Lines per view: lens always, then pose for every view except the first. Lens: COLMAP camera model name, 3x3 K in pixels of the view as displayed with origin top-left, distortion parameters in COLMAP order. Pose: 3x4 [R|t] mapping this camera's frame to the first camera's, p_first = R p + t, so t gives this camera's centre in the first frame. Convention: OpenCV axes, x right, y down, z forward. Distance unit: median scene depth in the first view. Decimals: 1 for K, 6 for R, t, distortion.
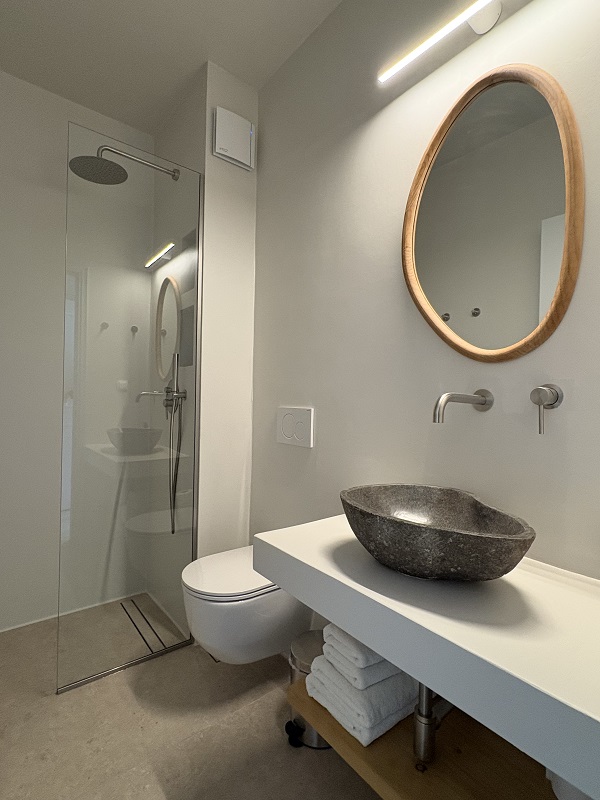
lens RADIAL K [[397.9, 0, 300.8], [0, 397.9, 400.3], [0, 0, 1]] dist [0.005621, -0.001284]
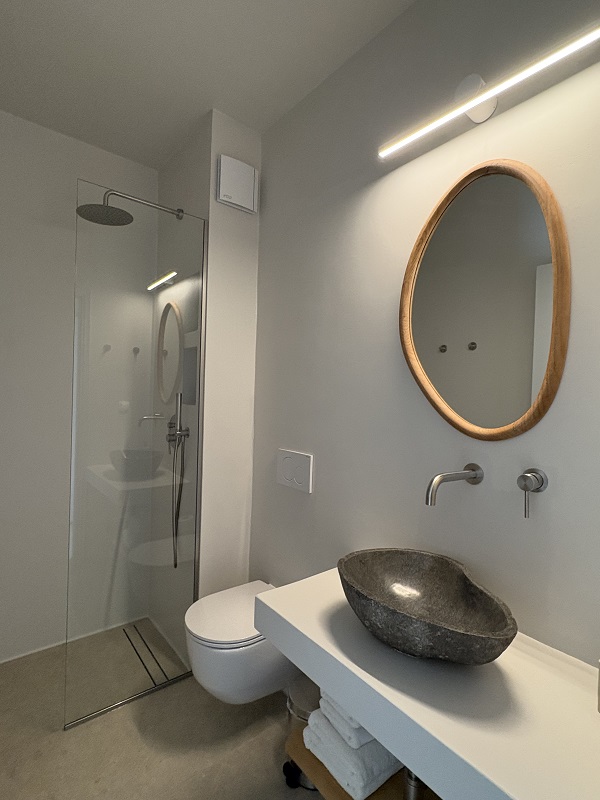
lens RADIAL K [[397.9, 0, 301.4], [0, 397.9, 400.8], [0, 0, 1]] dist [0.005621, -0.001284]
pose [[0.999937, 0.010117, 0.004944, -0.004776], [-0.010183, 0.999858, 0.013463, -0.152486], [-0.004807, -0.013512, 0.999897, -0.037394]]
